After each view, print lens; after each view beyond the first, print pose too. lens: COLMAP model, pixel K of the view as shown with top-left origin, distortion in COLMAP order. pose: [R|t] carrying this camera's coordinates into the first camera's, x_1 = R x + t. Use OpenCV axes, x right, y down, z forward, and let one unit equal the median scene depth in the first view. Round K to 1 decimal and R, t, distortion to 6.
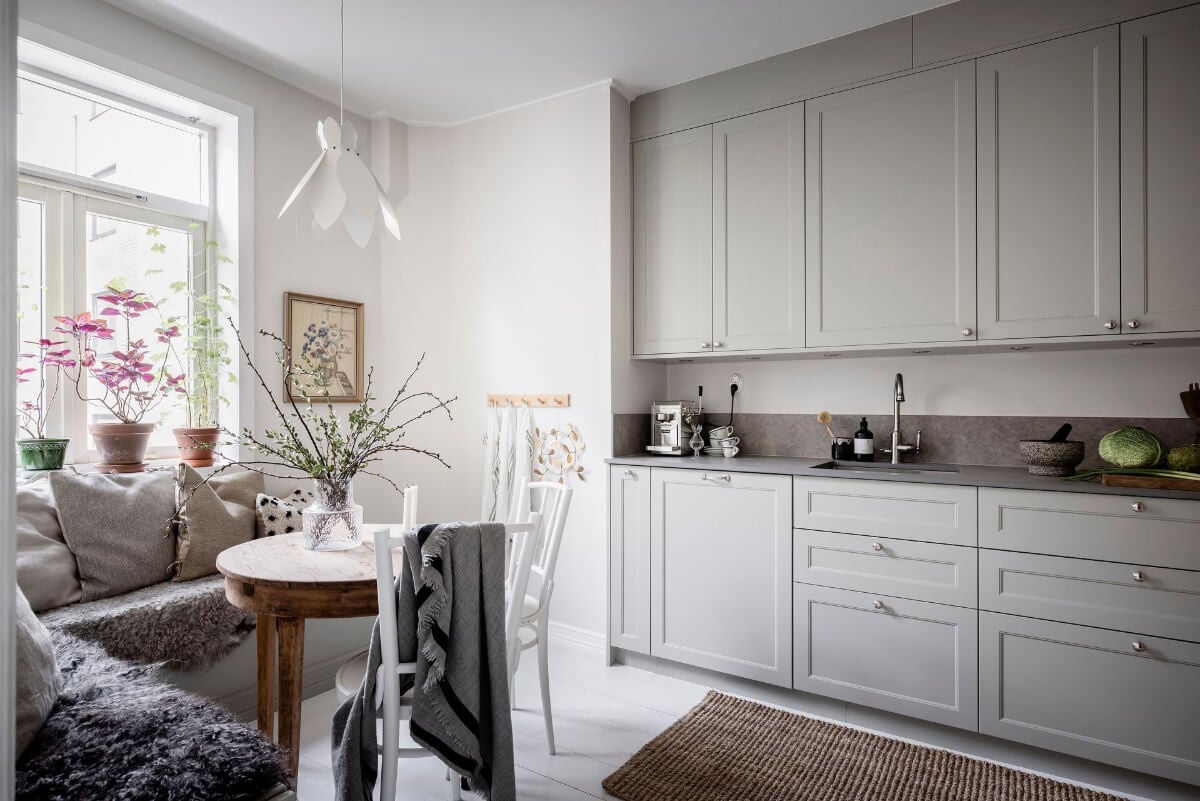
lens RADIAL K [[677.3, 0, 634.5], [0, 677.3, 403.8], [0, 0, 1]] dist [0.000787, 0.000069]
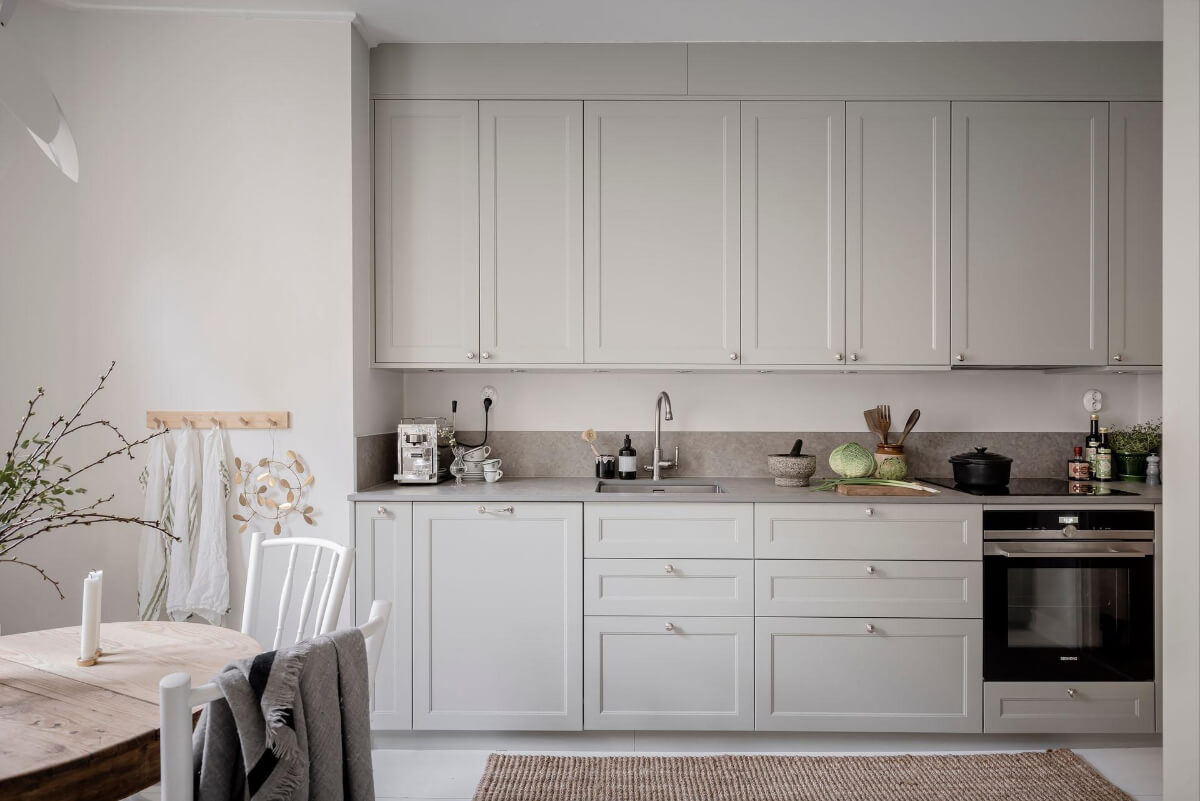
lens RADIAL K [[690.7, 0, 647.9], [0, 690.7, 400.3], [0, 0, 1]] dist [-0.001293, -0.000548]
pose [[0.839972, 0.003425, 0.542619, -0.188672], [-0.007837, 0.999952, 0.005820, -0.037061], [-0.542574, -0.009142, 0.839958, 0.139224]]
